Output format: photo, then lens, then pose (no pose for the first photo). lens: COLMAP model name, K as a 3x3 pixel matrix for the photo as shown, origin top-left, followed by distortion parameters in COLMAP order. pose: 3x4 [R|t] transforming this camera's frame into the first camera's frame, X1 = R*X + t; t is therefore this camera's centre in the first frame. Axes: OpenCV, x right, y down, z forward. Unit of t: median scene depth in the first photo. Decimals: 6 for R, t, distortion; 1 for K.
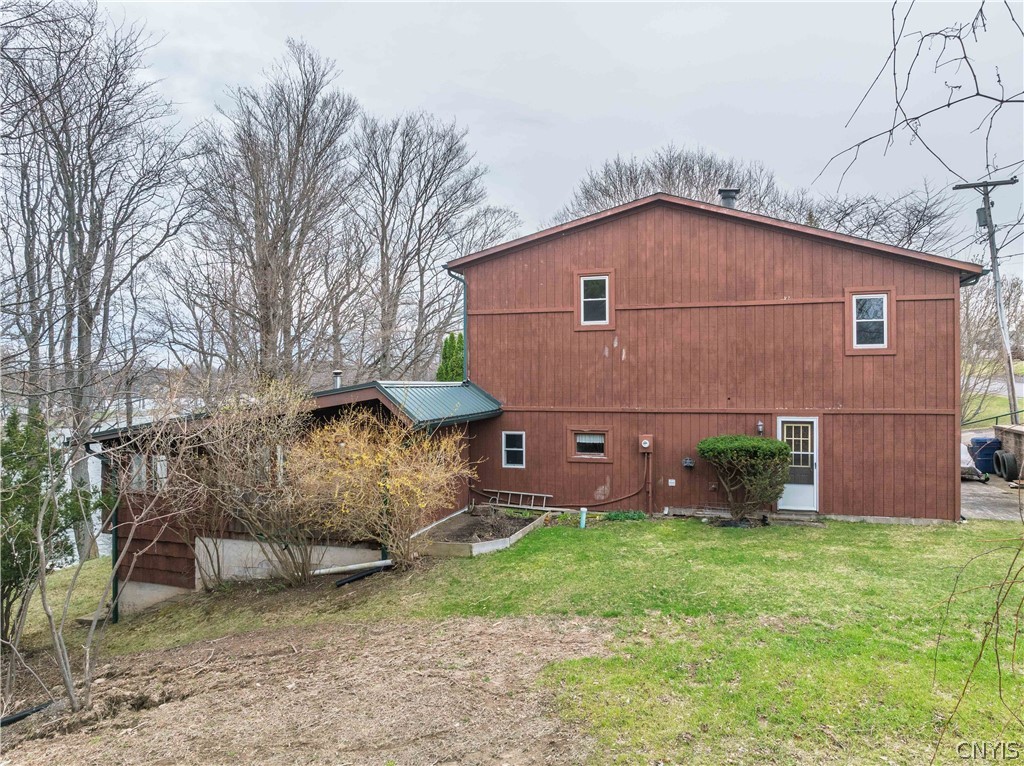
lens RADIAL K [[723.0, 0, 520.5], [0, 723.0, 385.7], [0, 0, 1]] dist [-0.035933, 0.020200]
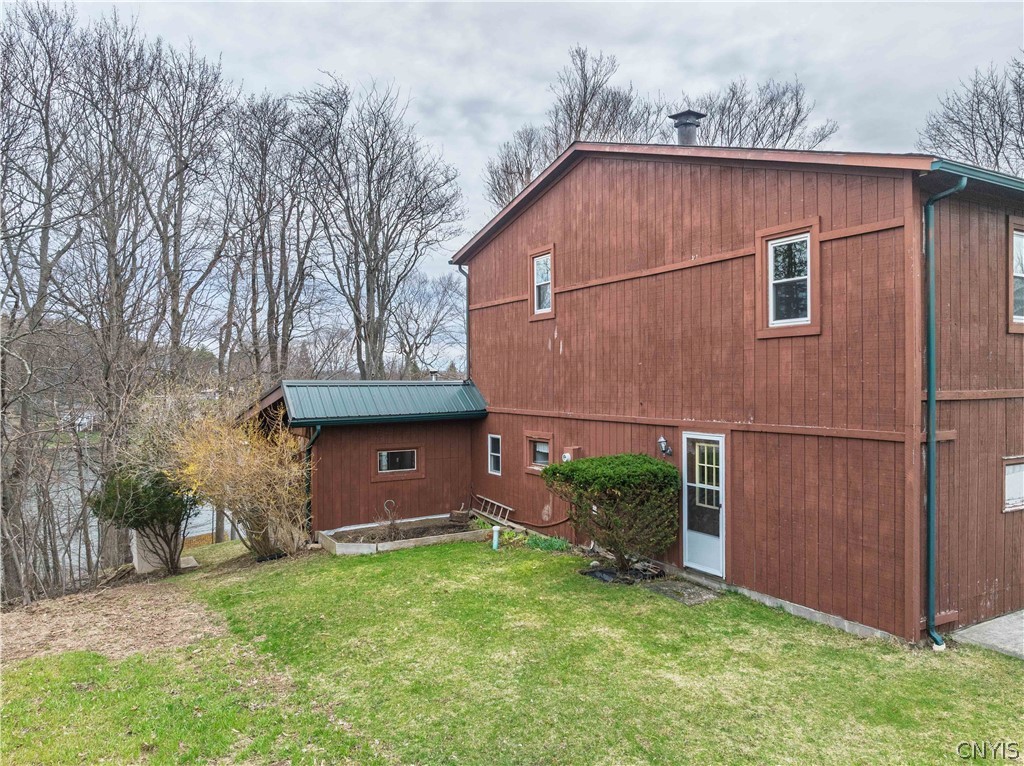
lens RADIAL K [[723.0, 0, 516.6], [0, 723.0, 383.4], [0, 0, 1]] dist [-0.035933, 0.020200]
pose [[0.742710, 0.003242, -0.669606, 0.710858], [-0.003561, 0.999993, 0.000892, -0.002969], [0.669604, 0.001722, 0.742716, 0.386480]]
